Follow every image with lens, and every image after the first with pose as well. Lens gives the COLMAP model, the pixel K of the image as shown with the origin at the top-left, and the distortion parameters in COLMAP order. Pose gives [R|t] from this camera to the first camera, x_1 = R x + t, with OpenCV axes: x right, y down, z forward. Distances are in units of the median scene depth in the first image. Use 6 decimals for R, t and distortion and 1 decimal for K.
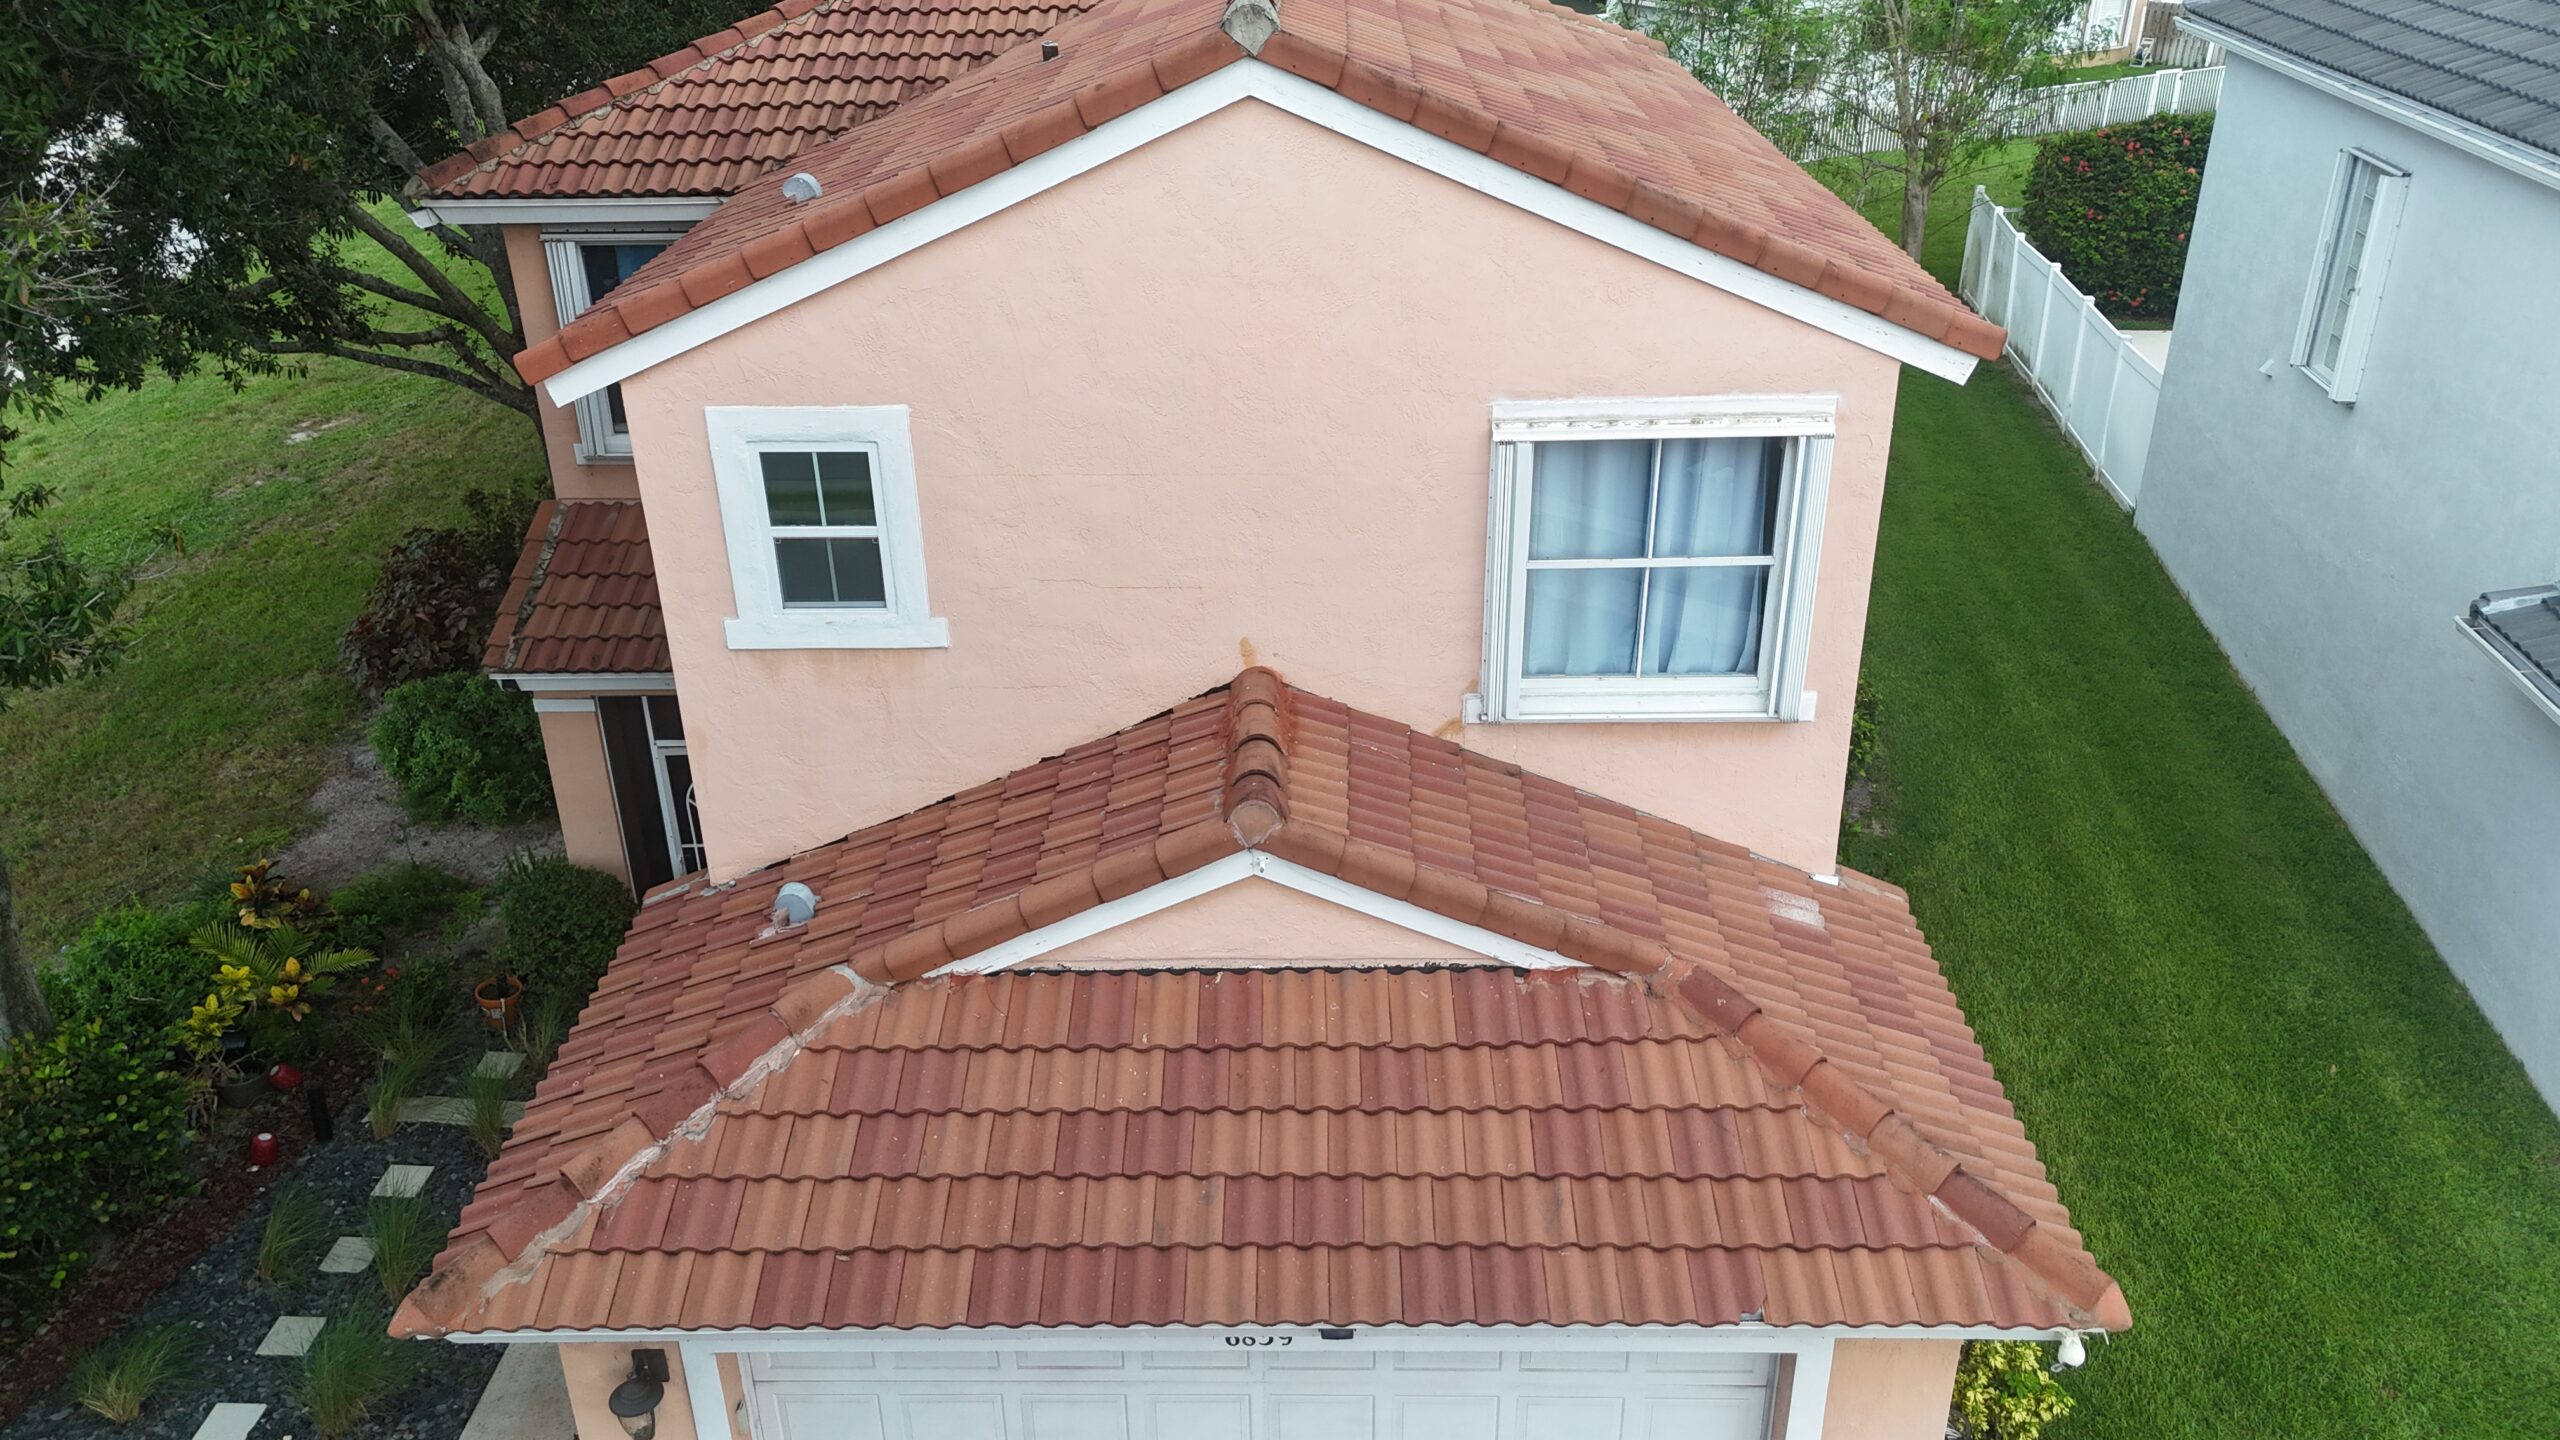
lens RADIAL K [[1876.3, 0, 1340.8], [0, 1876.3, 720.7], [0, 0, 1]] dist [0.058493, -0.054781]
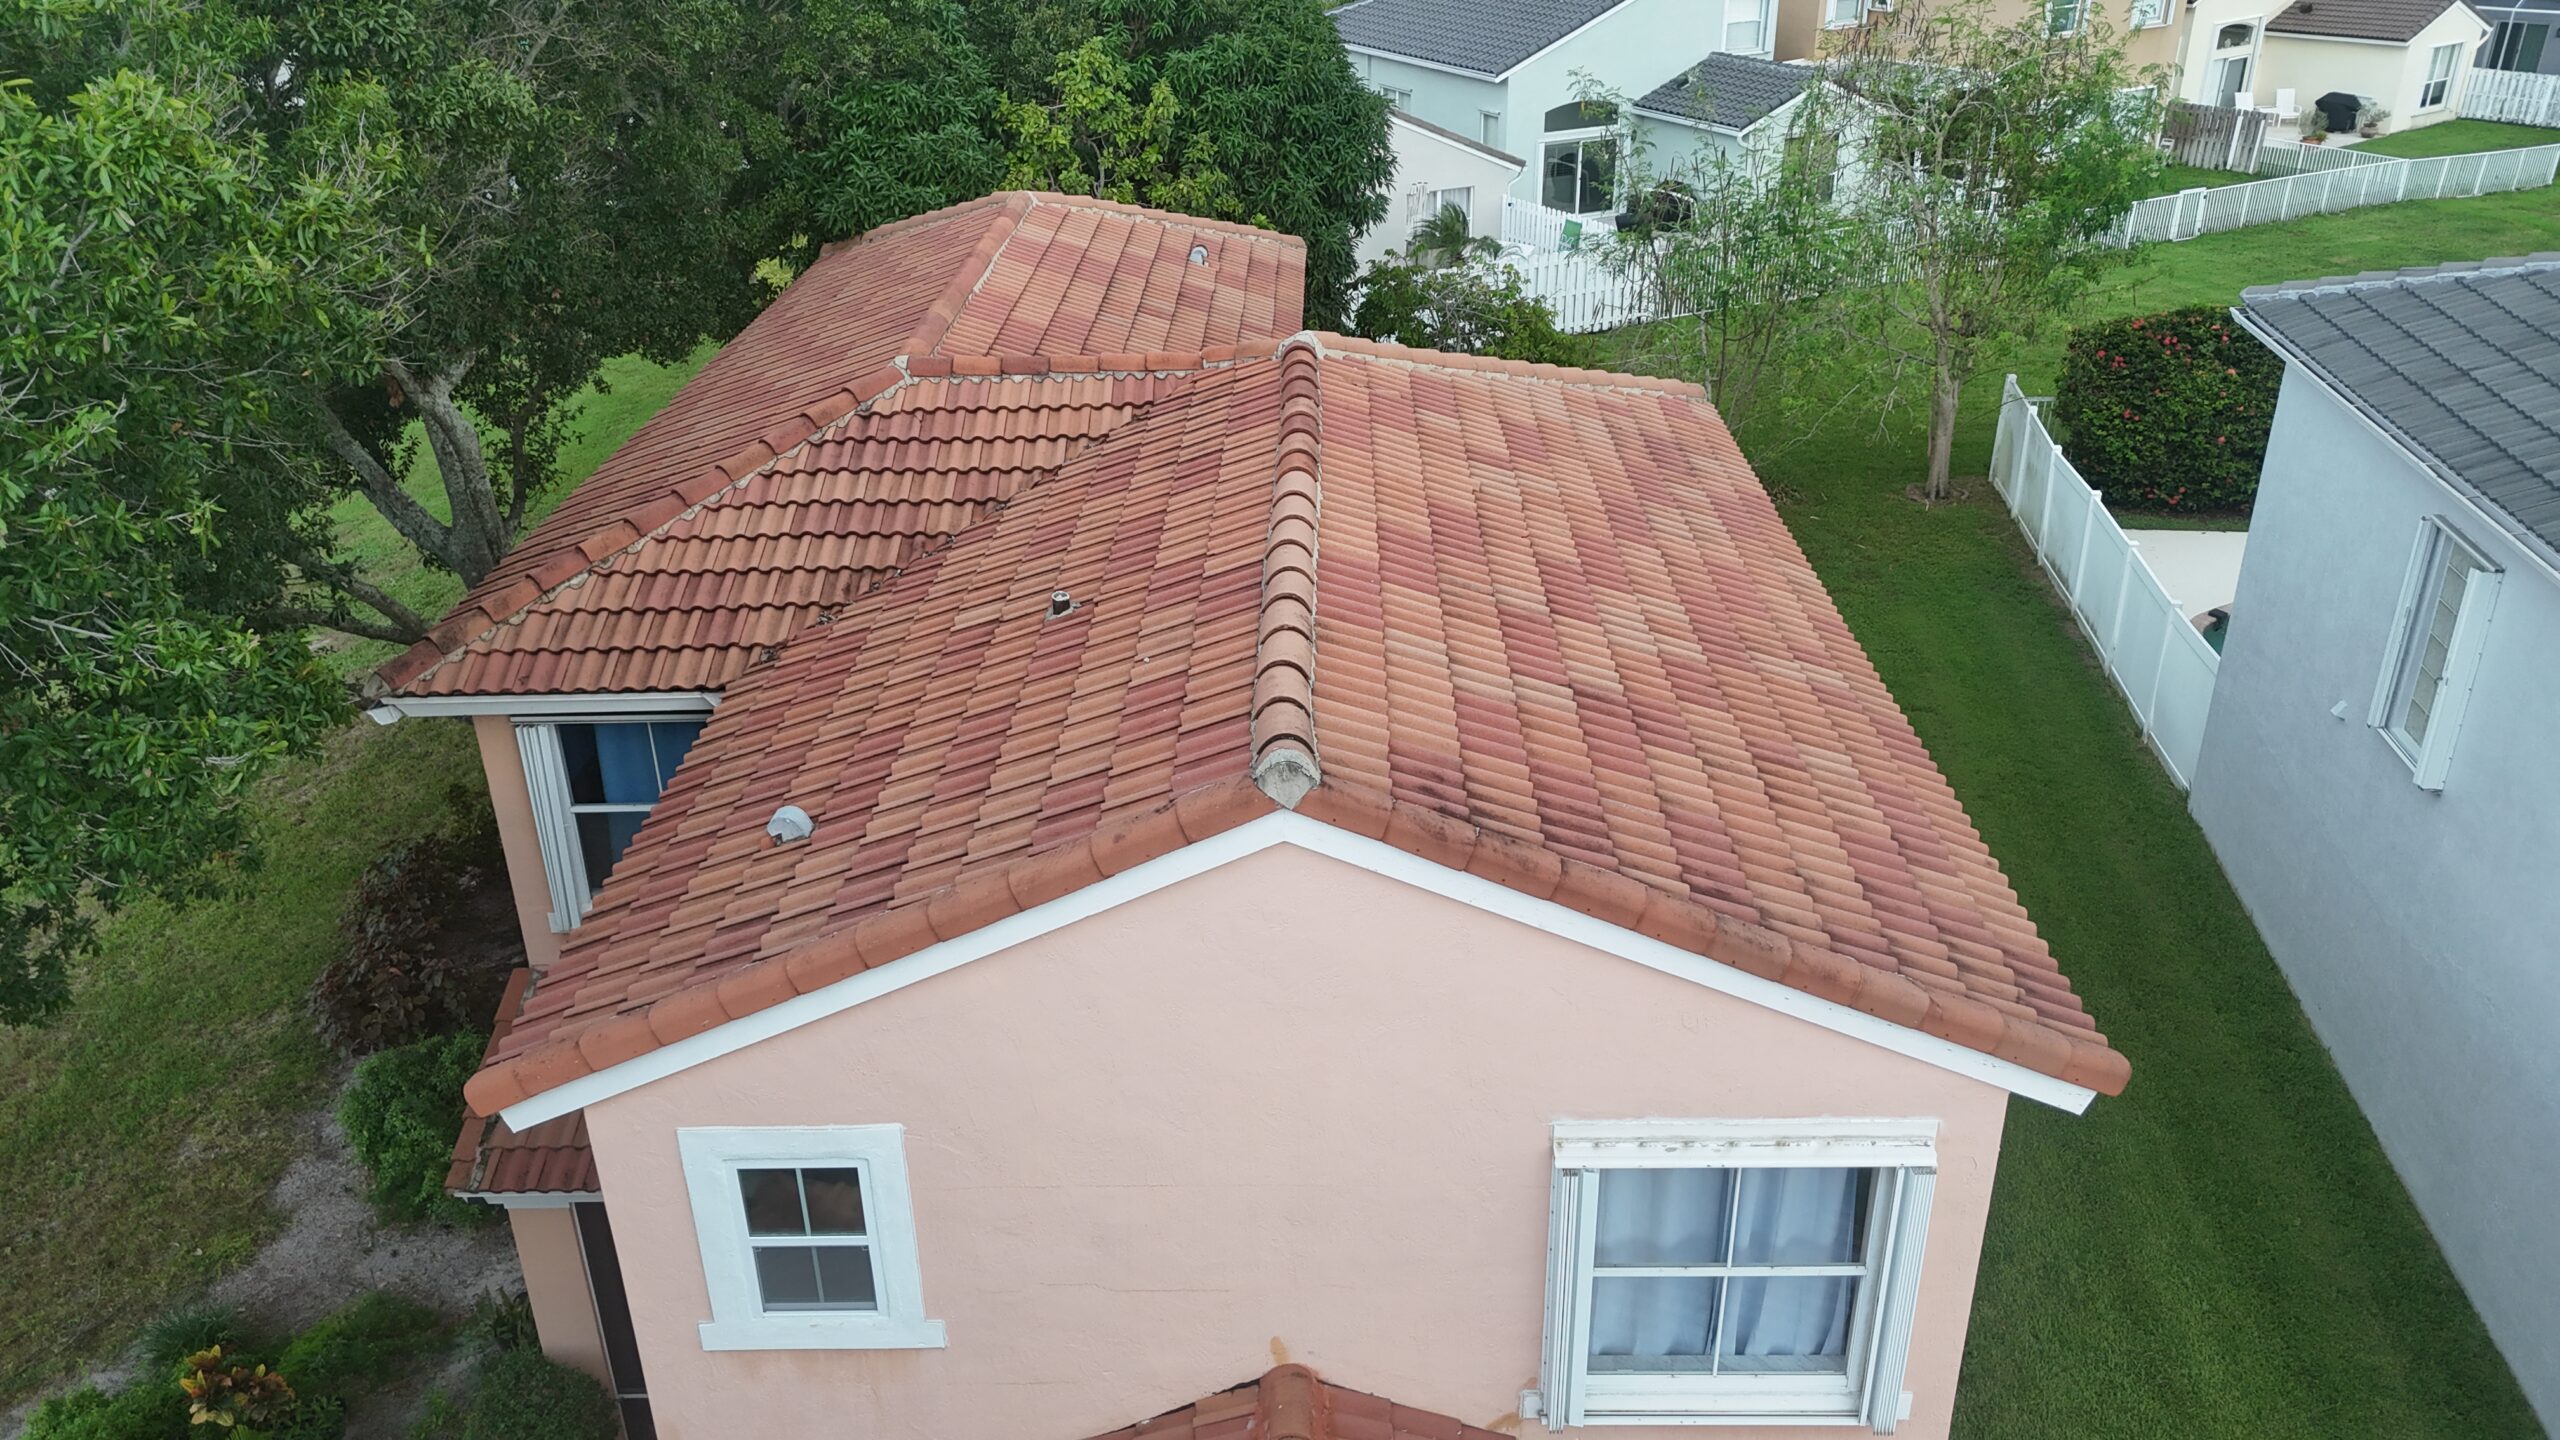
lens RADIAL K [[1878.5, 0, 1344.7], [0, 1878.5, 720.0], [0, 0, 1]] dist [0.063820, -0.068252]
pose [[0.999993, -0.003617, -0.000195, -0.011868], [0.003616, 0.999982, -0.004835, -0.236065], [0.000213, 0.004835, 0.999988, 0.065437]]
